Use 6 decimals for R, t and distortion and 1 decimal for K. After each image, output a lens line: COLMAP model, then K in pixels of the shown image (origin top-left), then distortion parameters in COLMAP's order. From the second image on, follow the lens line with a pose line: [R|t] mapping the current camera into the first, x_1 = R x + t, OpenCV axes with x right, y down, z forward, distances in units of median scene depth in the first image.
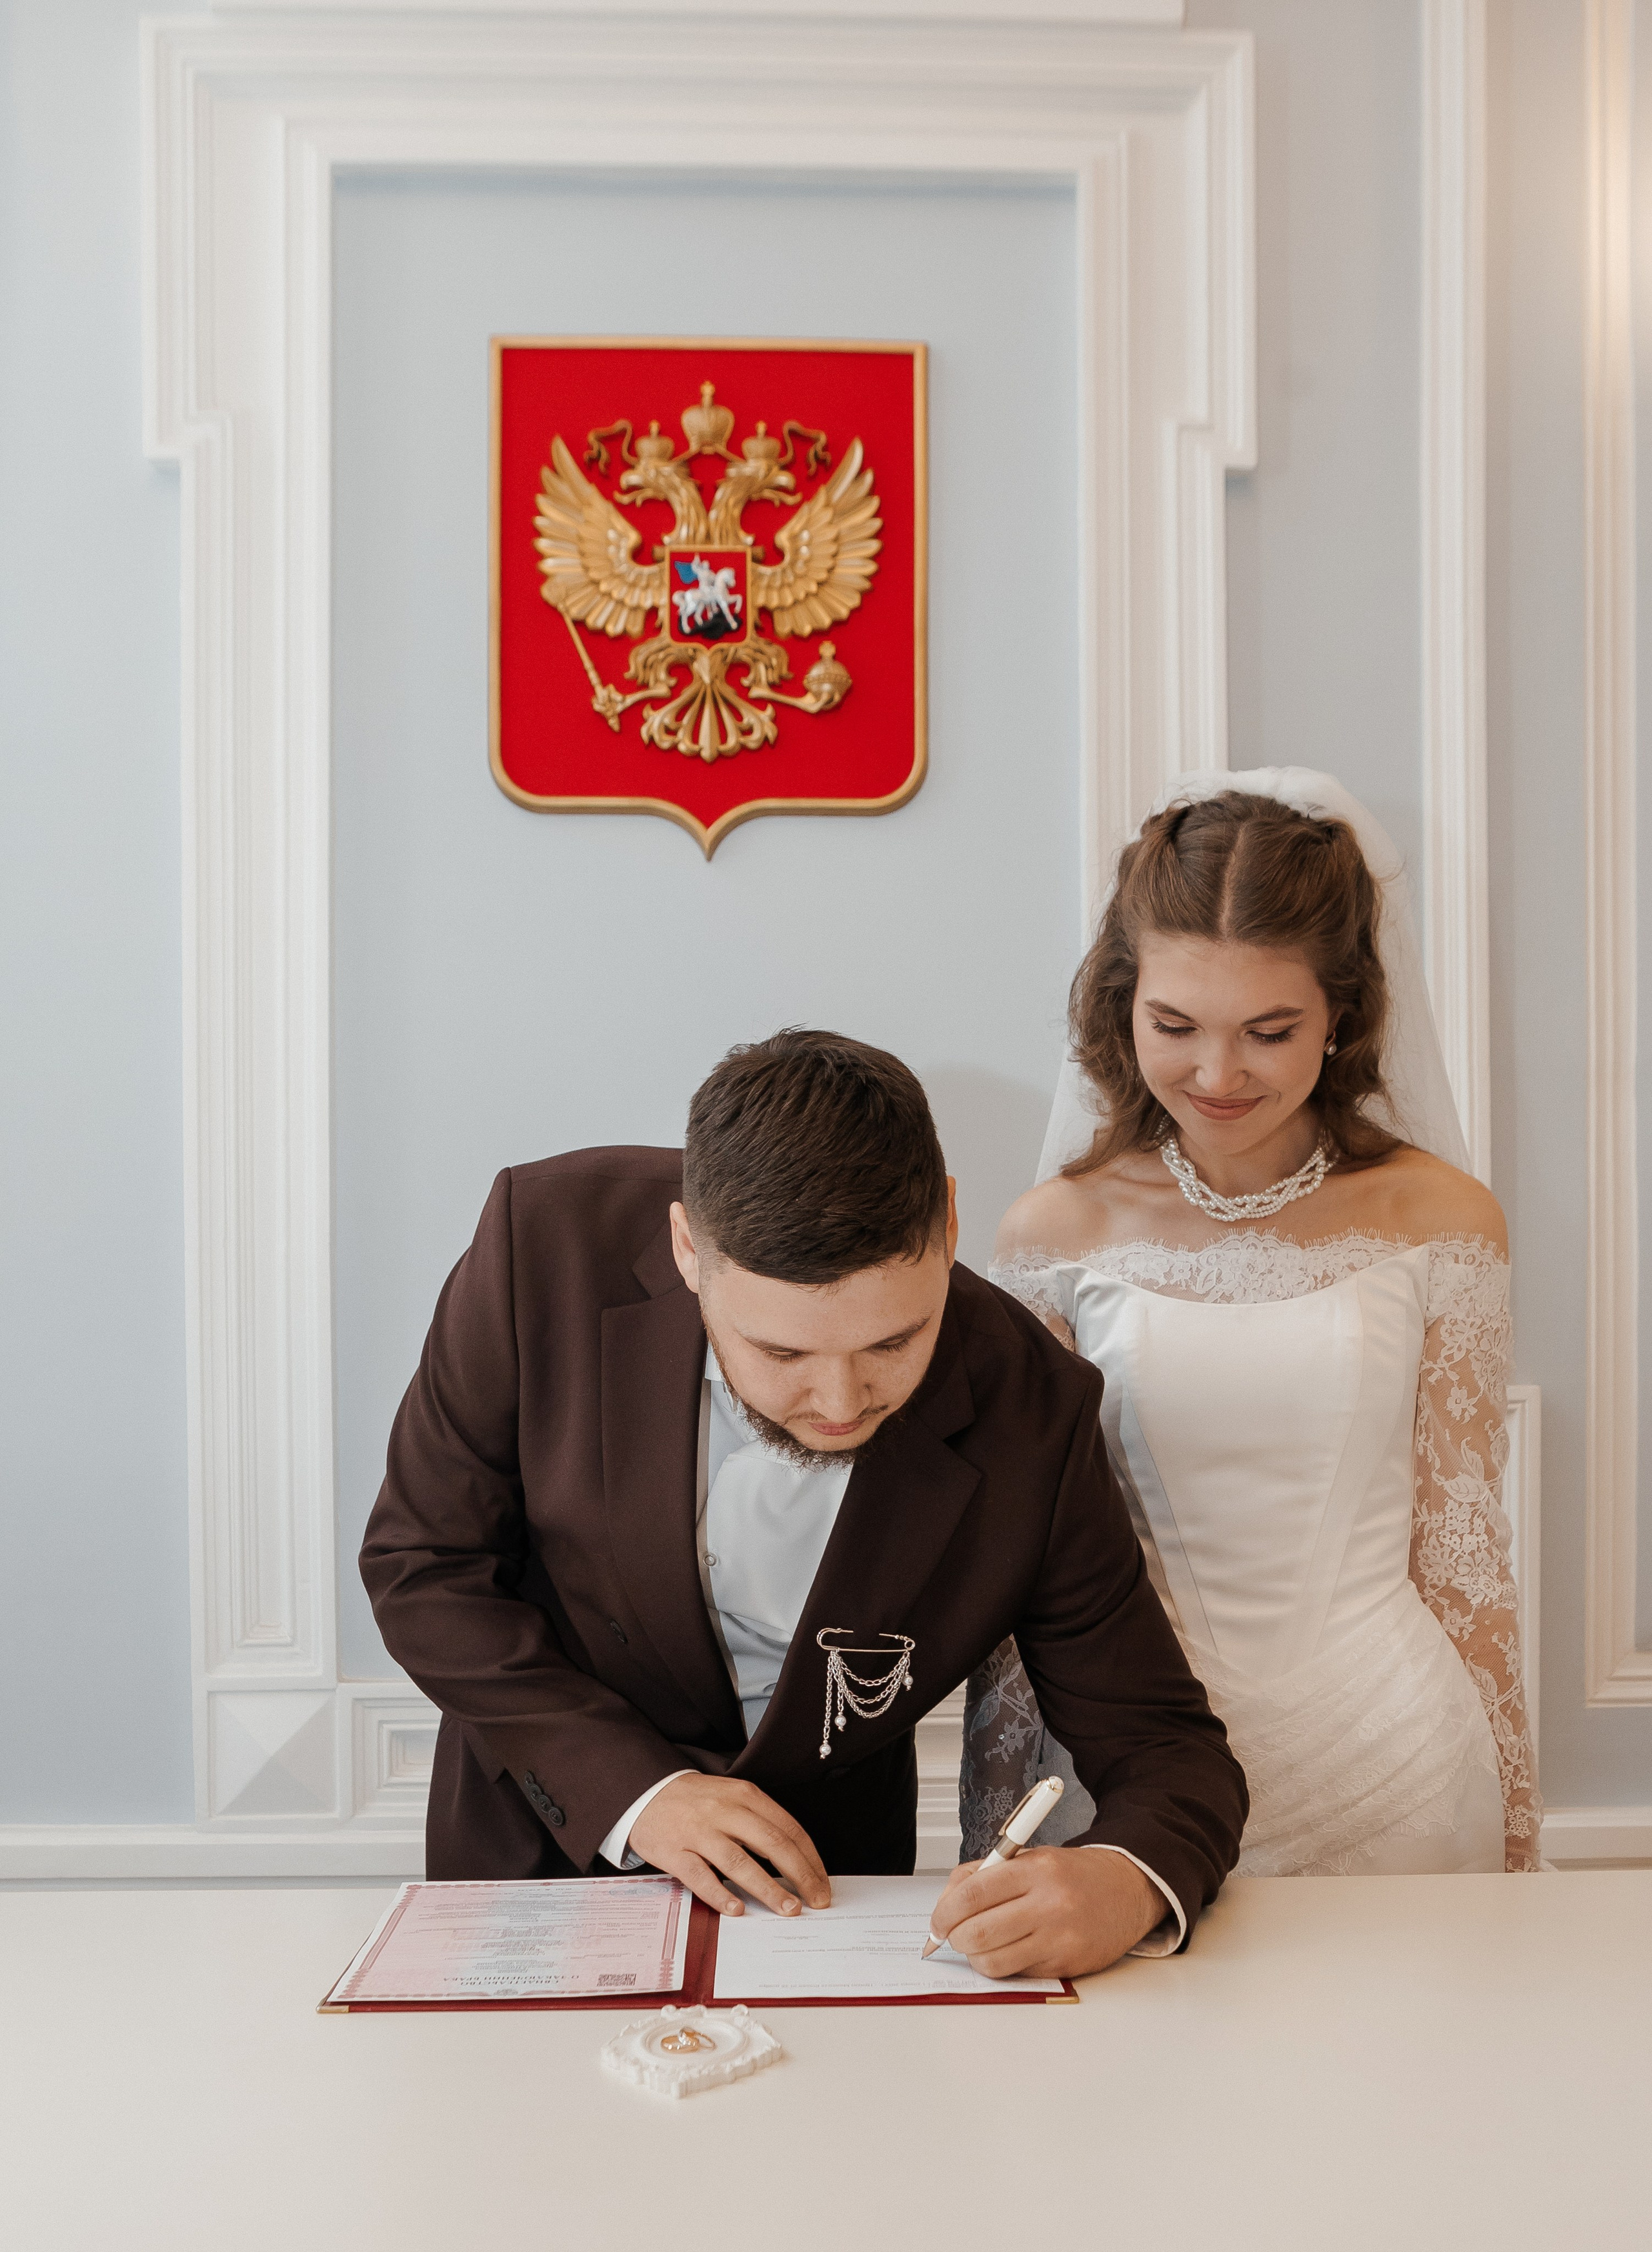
lens RADIAL K [[2361.8, 0, 844.8], [0, 2361.8, 1287.1], [0, 0, 1]] dist [-0.029645, 0.000000]
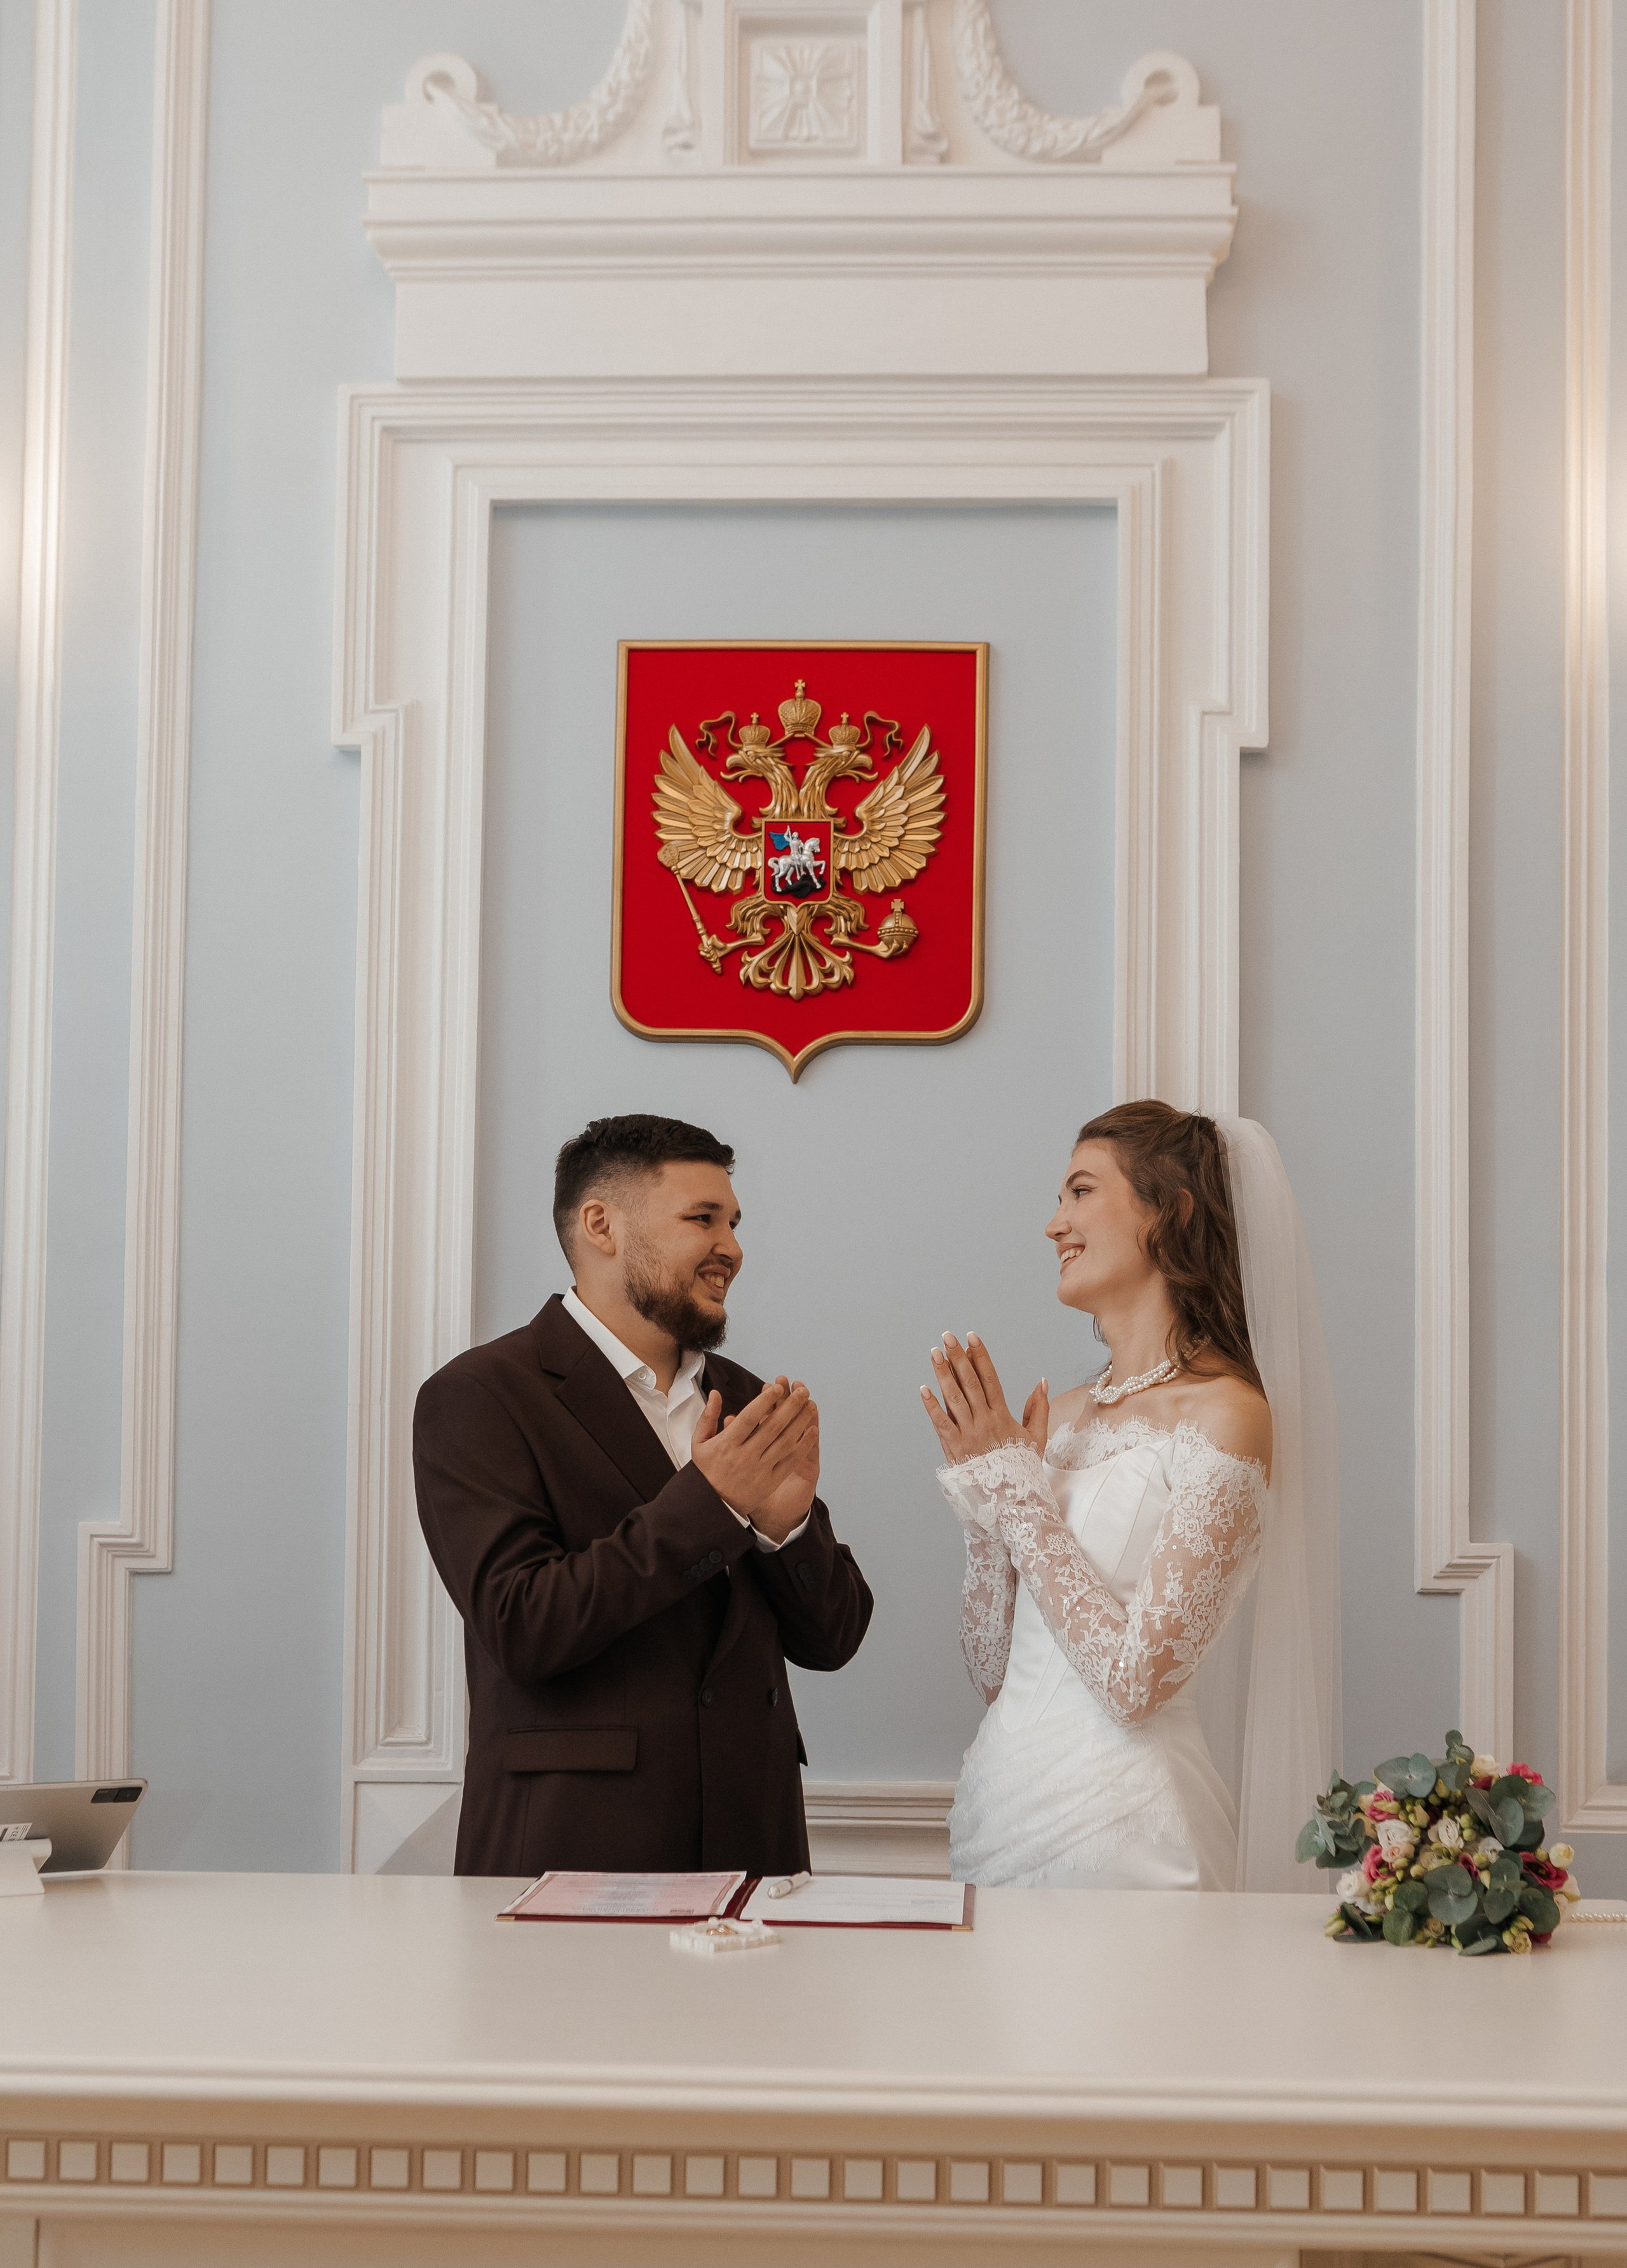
lens RADIAL K [[2775.7, 0, 789.6], [0, 2775.7, 1205.1], [0, 0, 1]] dist [-0.000328, 0.000000]
pose [[0.996993, 0.011938, -0.076571, 0.047071], [-0.016933, 0.997747, -0.064922, -0.028773], [0.075623, 0.066023, 0.994948, -0.378984]]
